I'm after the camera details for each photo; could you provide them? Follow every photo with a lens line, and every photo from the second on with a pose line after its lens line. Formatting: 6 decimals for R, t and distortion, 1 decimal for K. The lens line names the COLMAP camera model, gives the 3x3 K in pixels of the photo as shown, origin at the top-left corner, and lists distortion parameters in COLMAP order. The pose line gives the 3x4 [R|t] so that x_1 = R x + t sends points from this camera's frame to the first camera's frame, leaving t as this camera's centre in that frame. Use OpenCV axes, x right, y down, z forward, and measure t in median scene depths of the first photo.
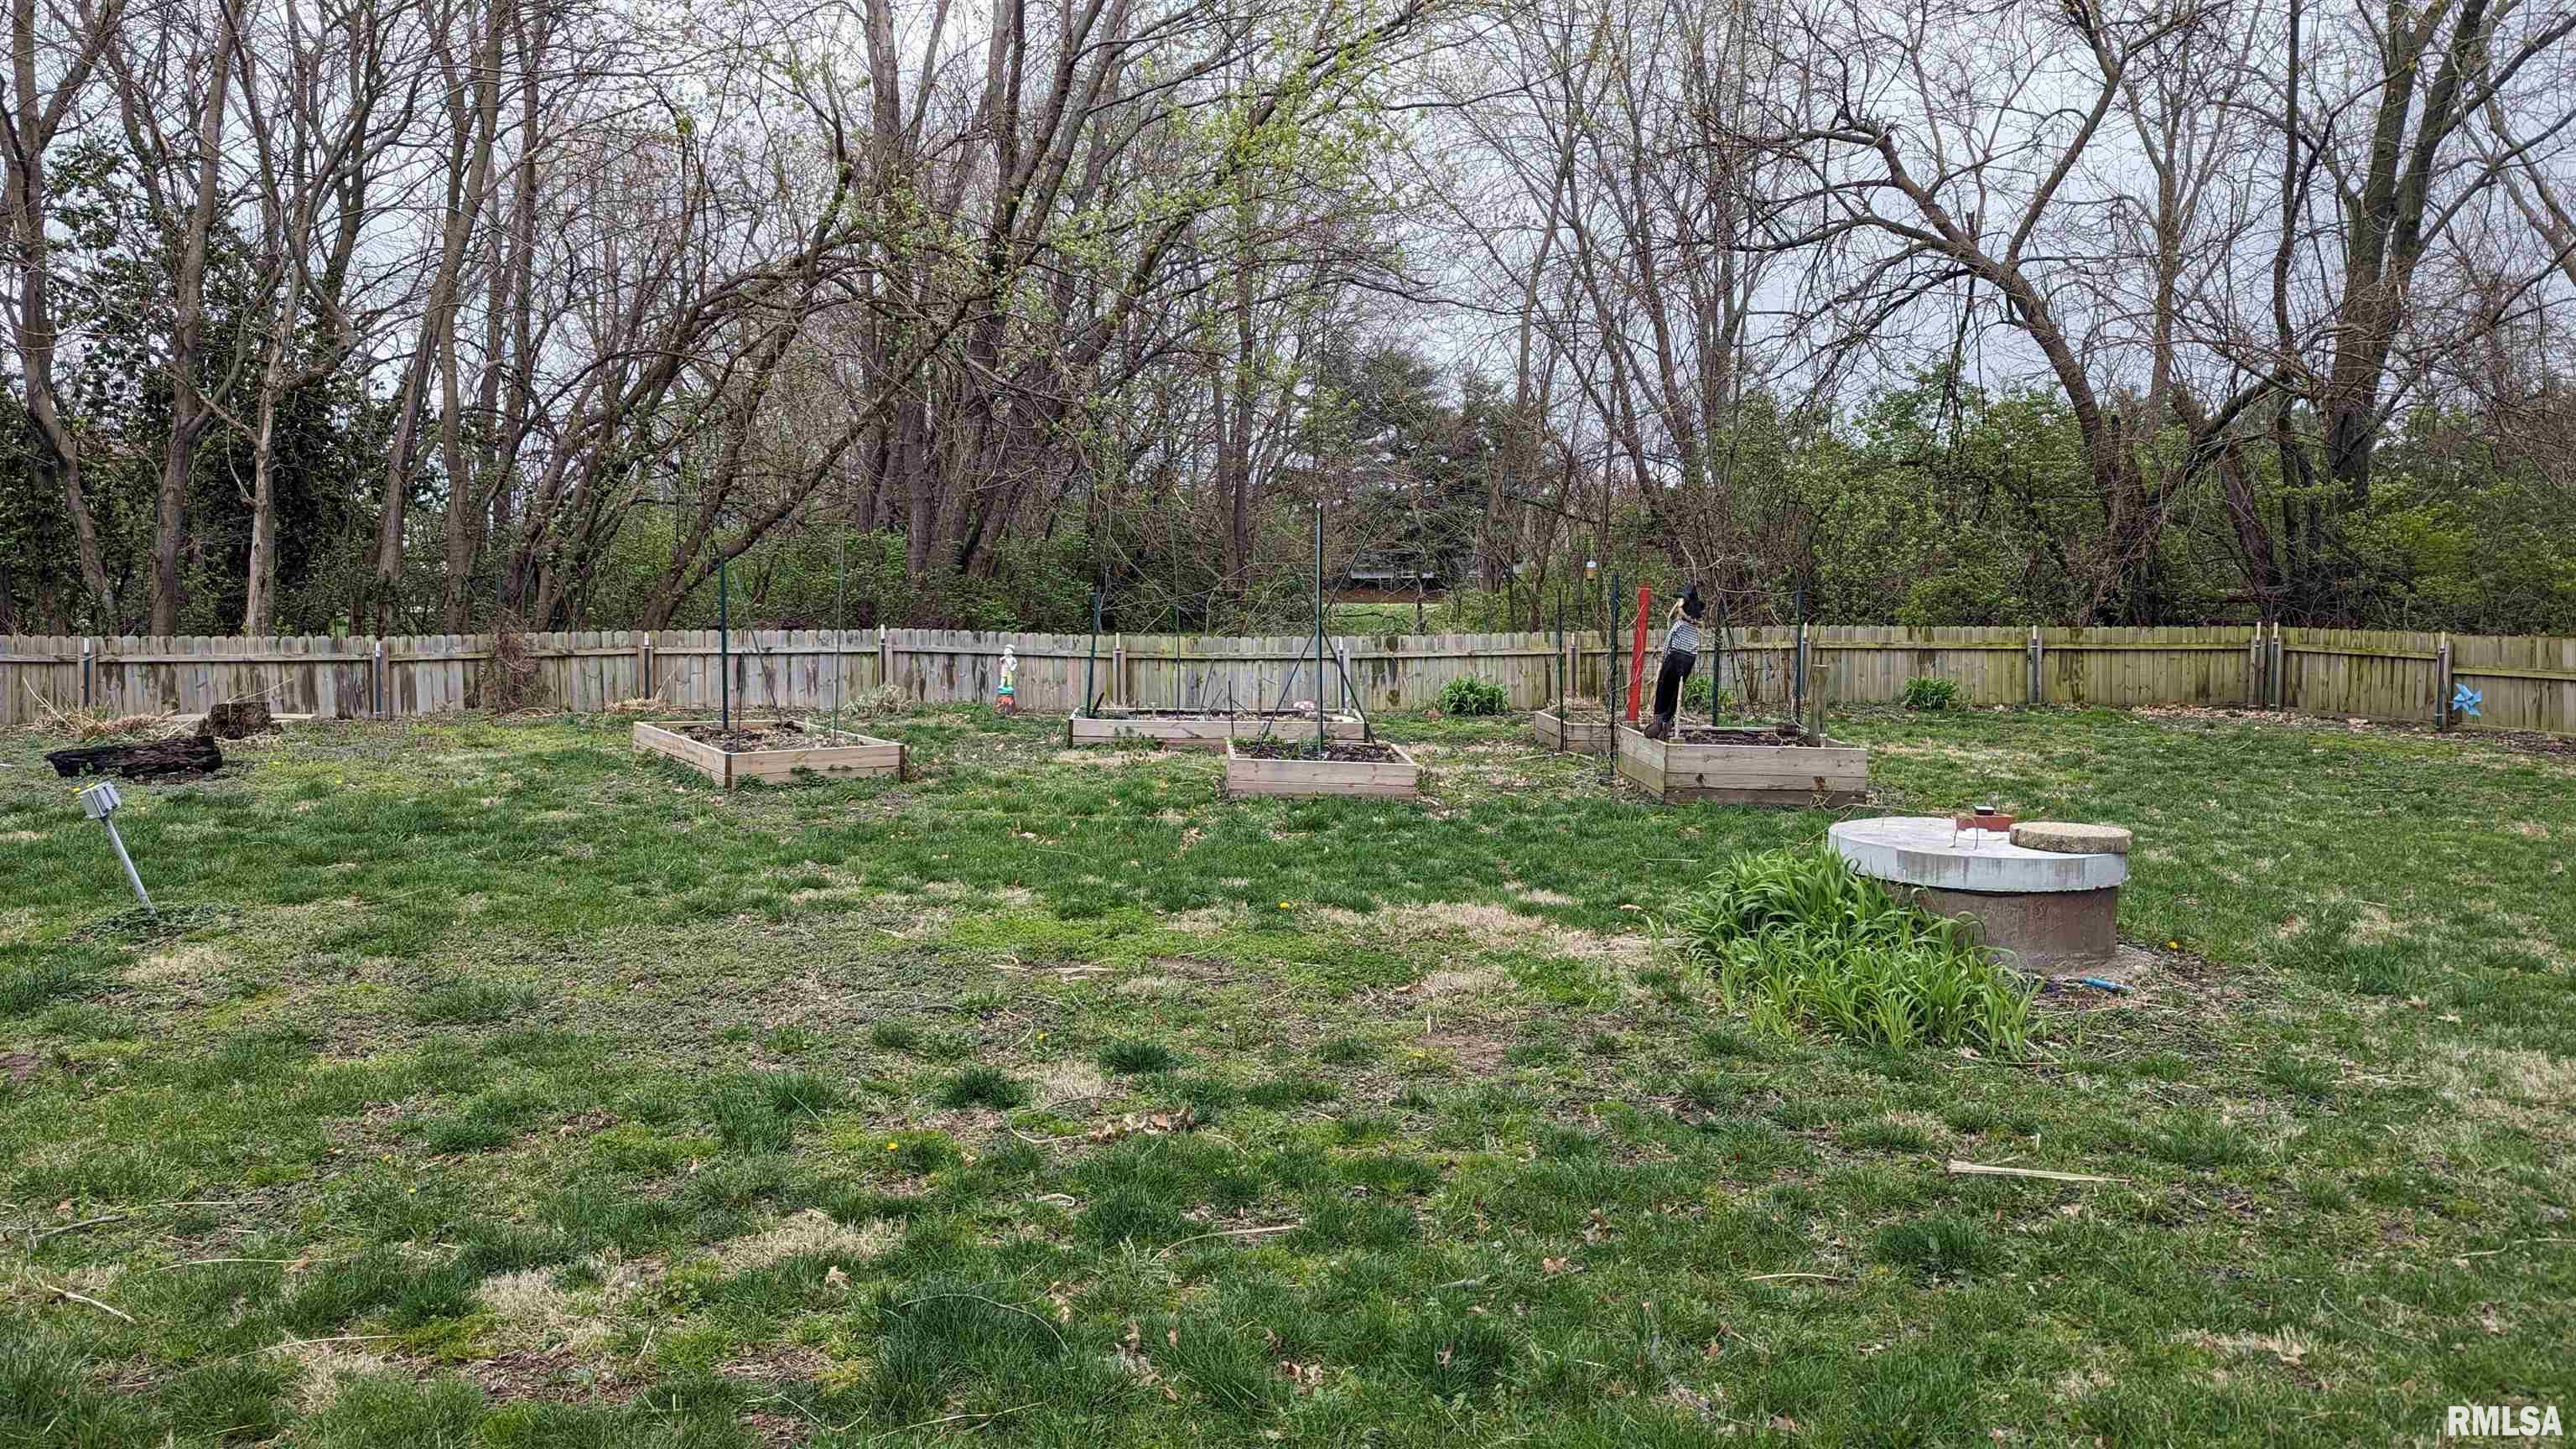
lens RADIAL K [[1778.4, 0, 1281.8], [0, 1778.4, 691.3], [0, 0, 1]] dist [0.067504, -0.069550]
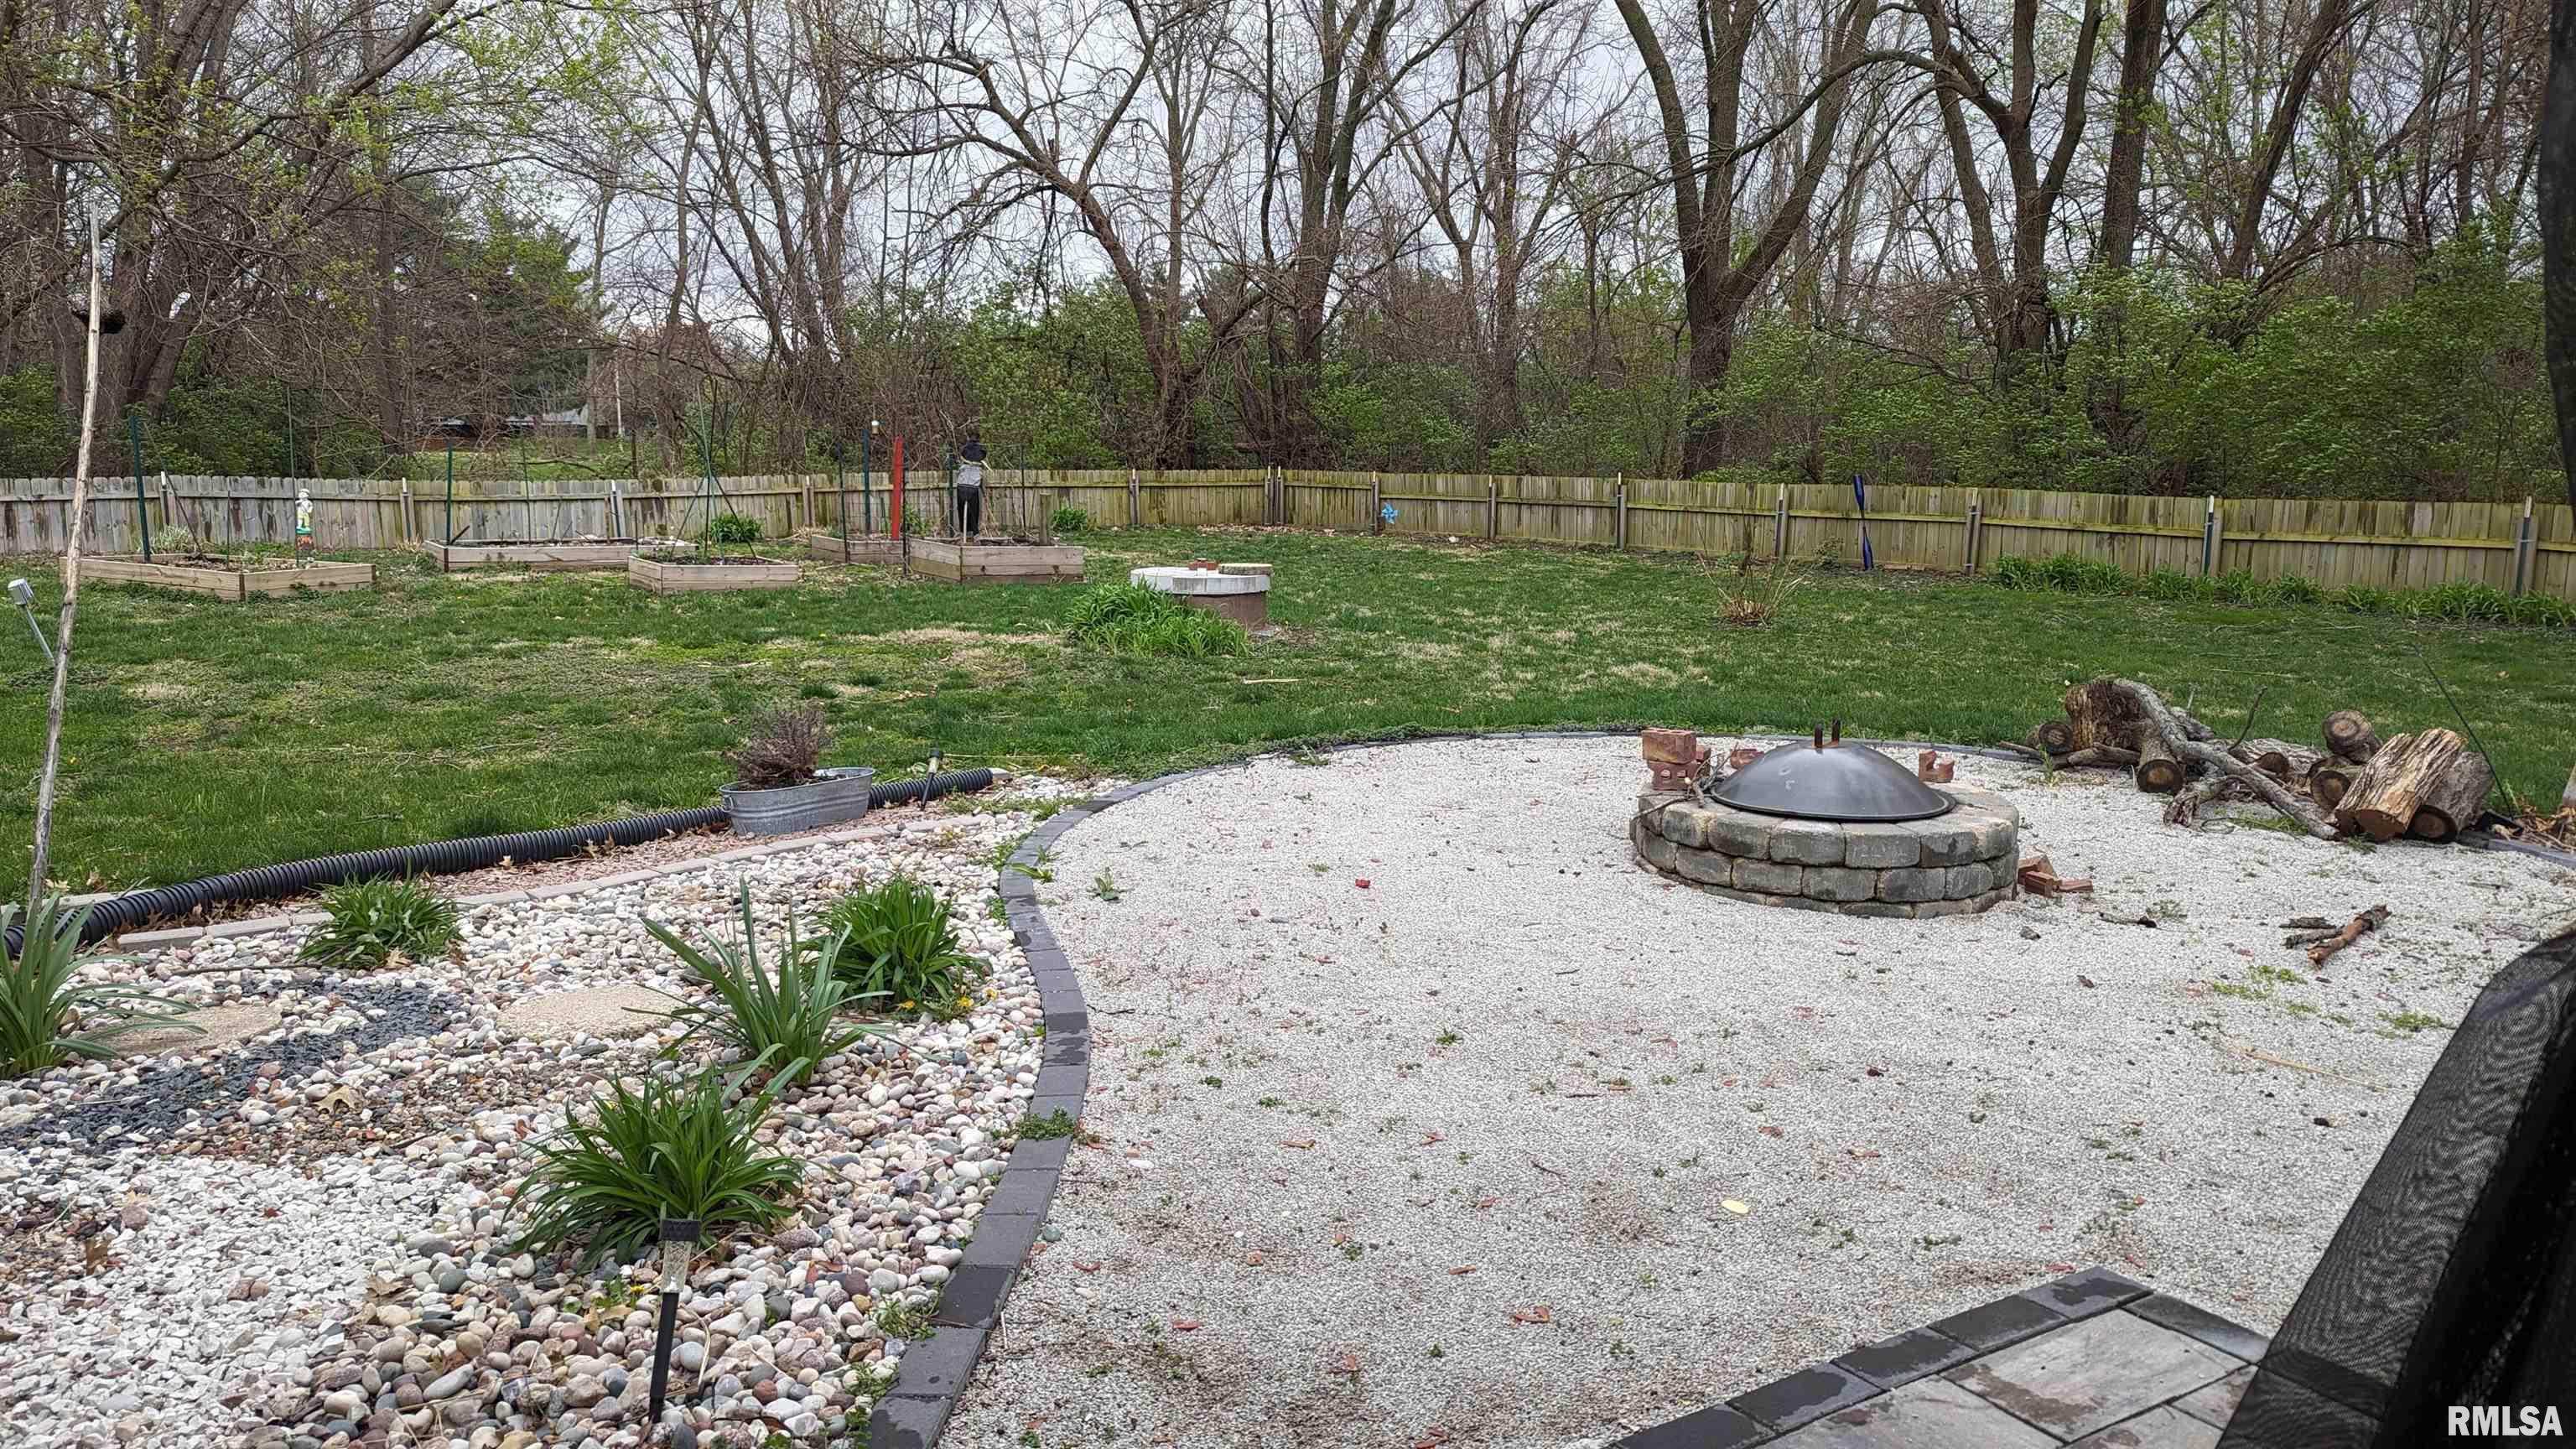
lens RADIAL K [[1778.2, 0, 1288.0], [0, 1778.2, 724.5], [0, 0, 1]] dist [0.059655, -0.069463]
pose [[0.860298, -0.078720, 0.503677, -0.191770], [0.027274, 0.993698, 0.108720, 0.013644], [-0.509062, -0.079794, 0.857023, -0.267394]]
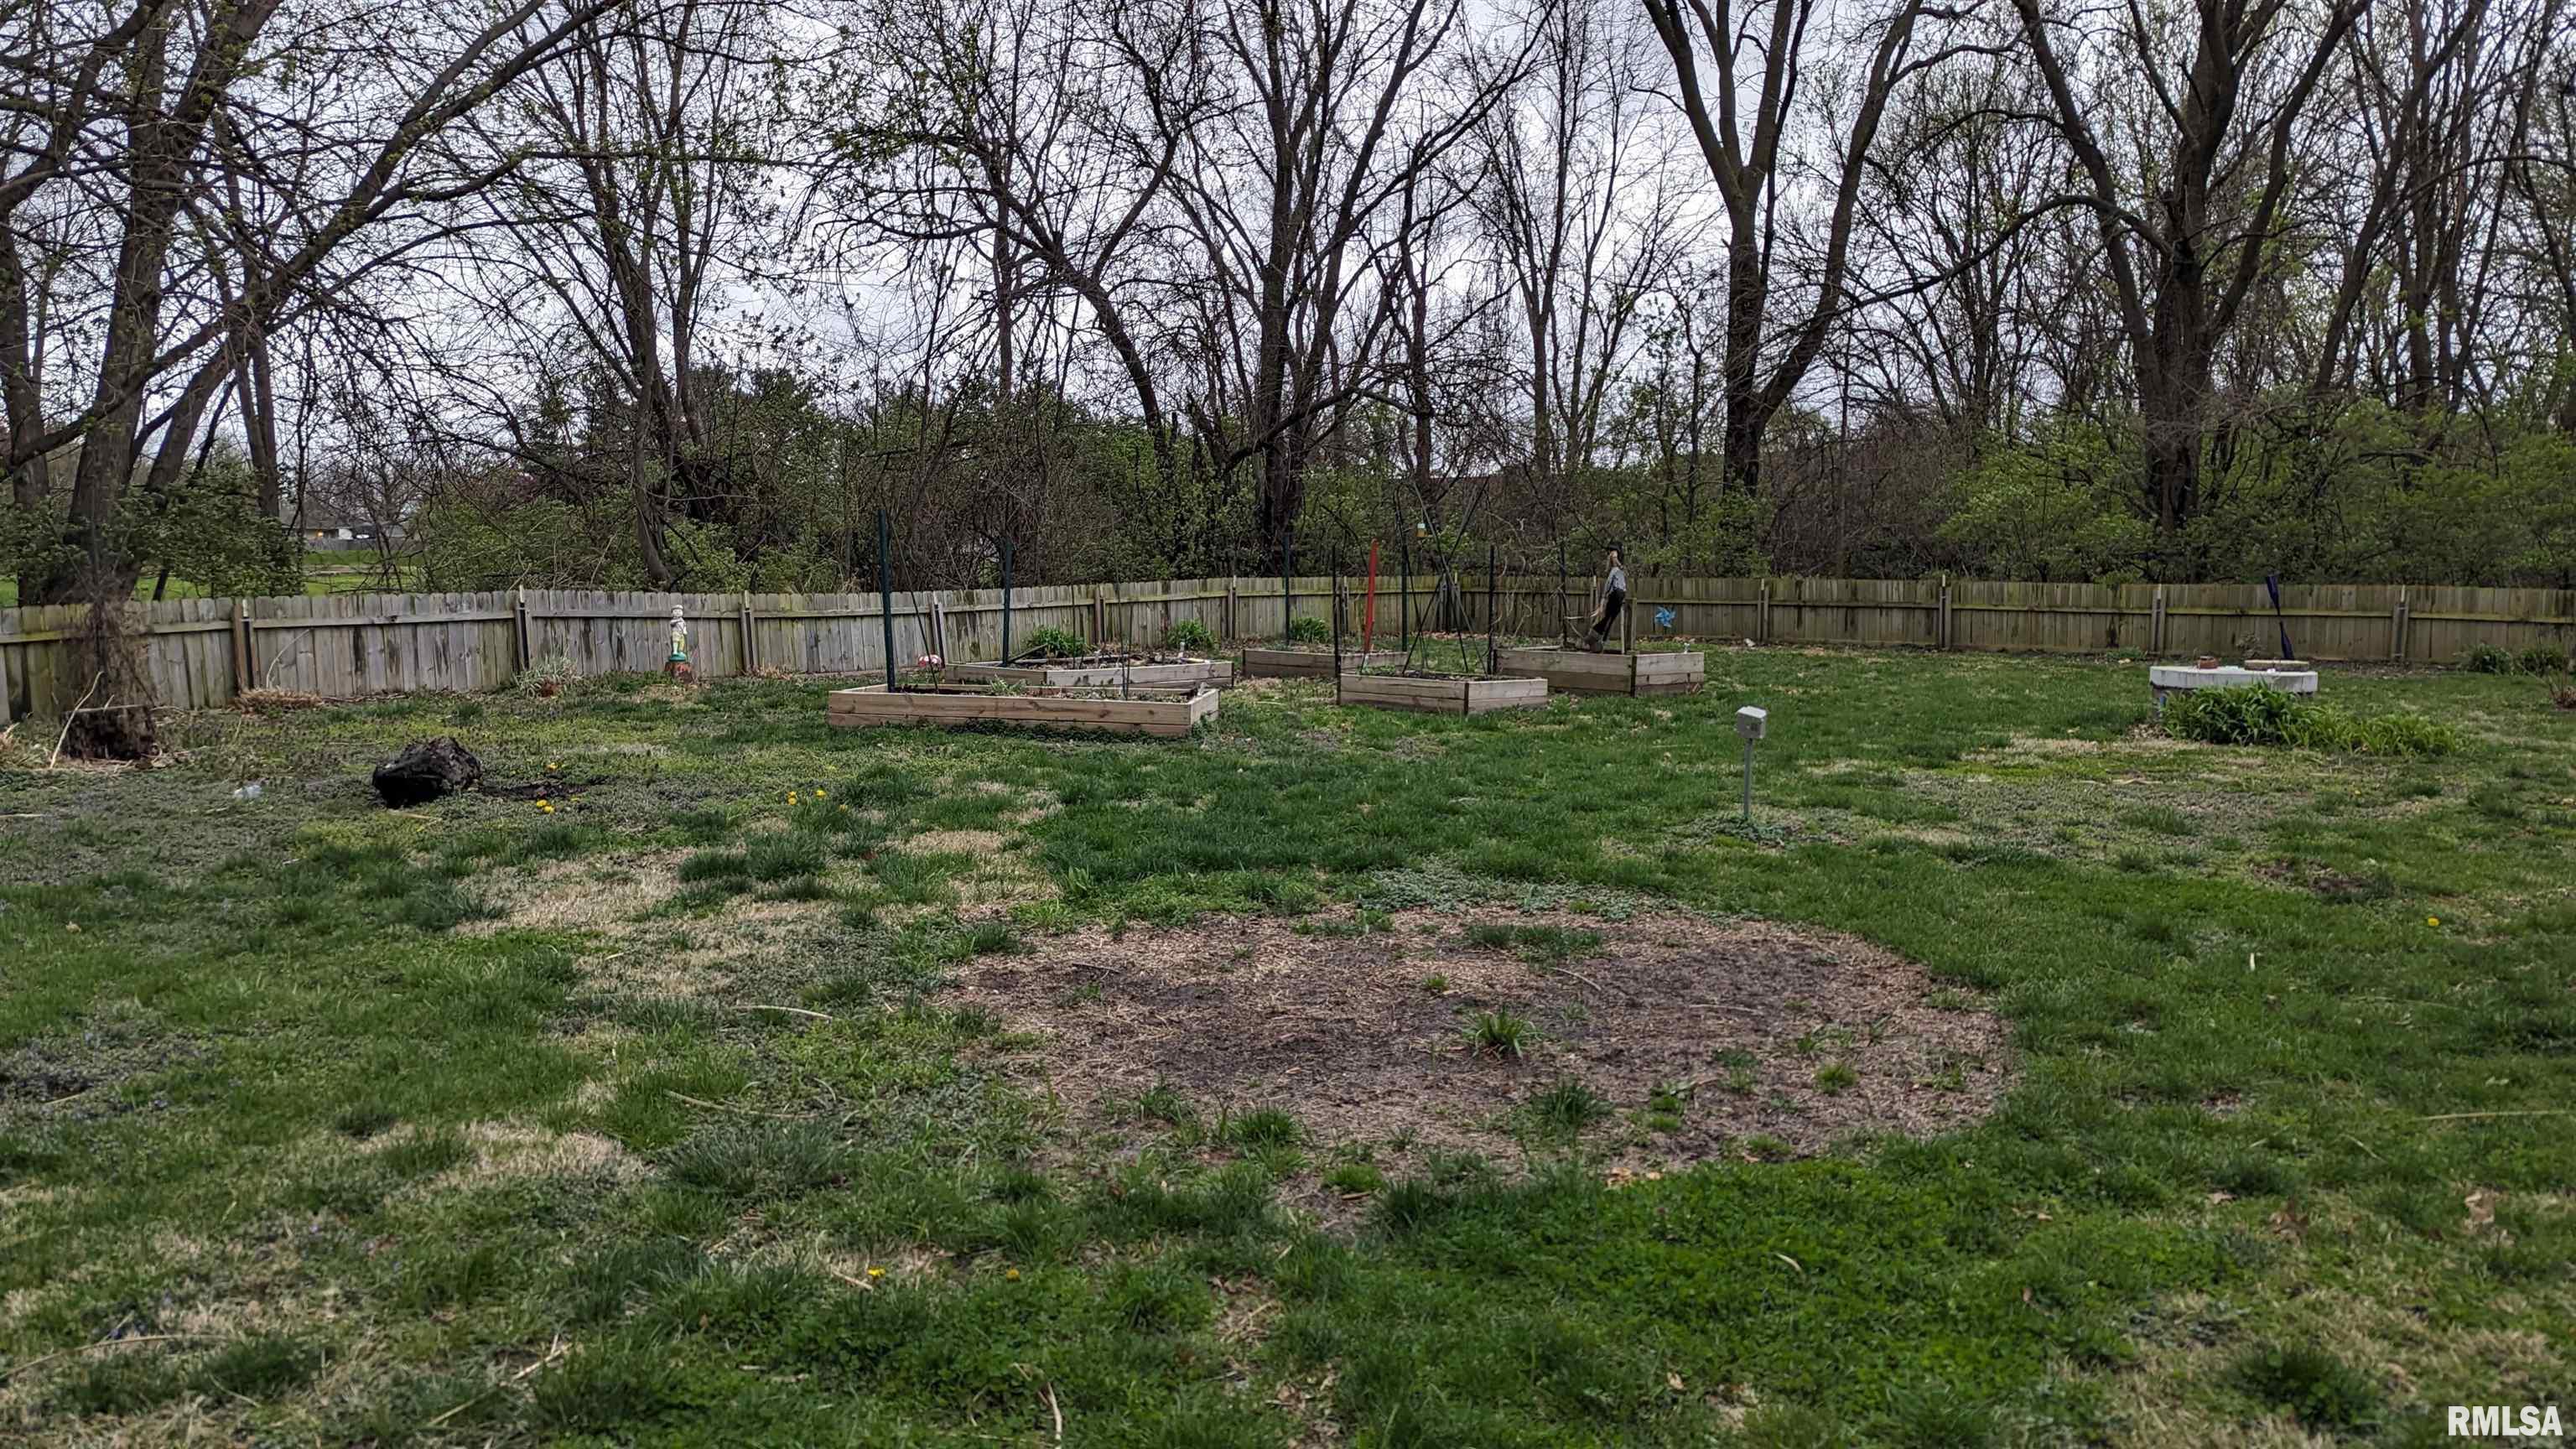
lens RADIAL K [[1778.2, 0, 1288.0], [0, 1778.2, 724.5], [0, 0, 1]] dist [0.059655, -0.069463]
pose [[0.648943, -0.073134, 0.757314, -0.609884], [0.041886, 0.997294, 0.060417, -0.007736], [-0.759683, -0.007487, 0.650250, 0.170946]]
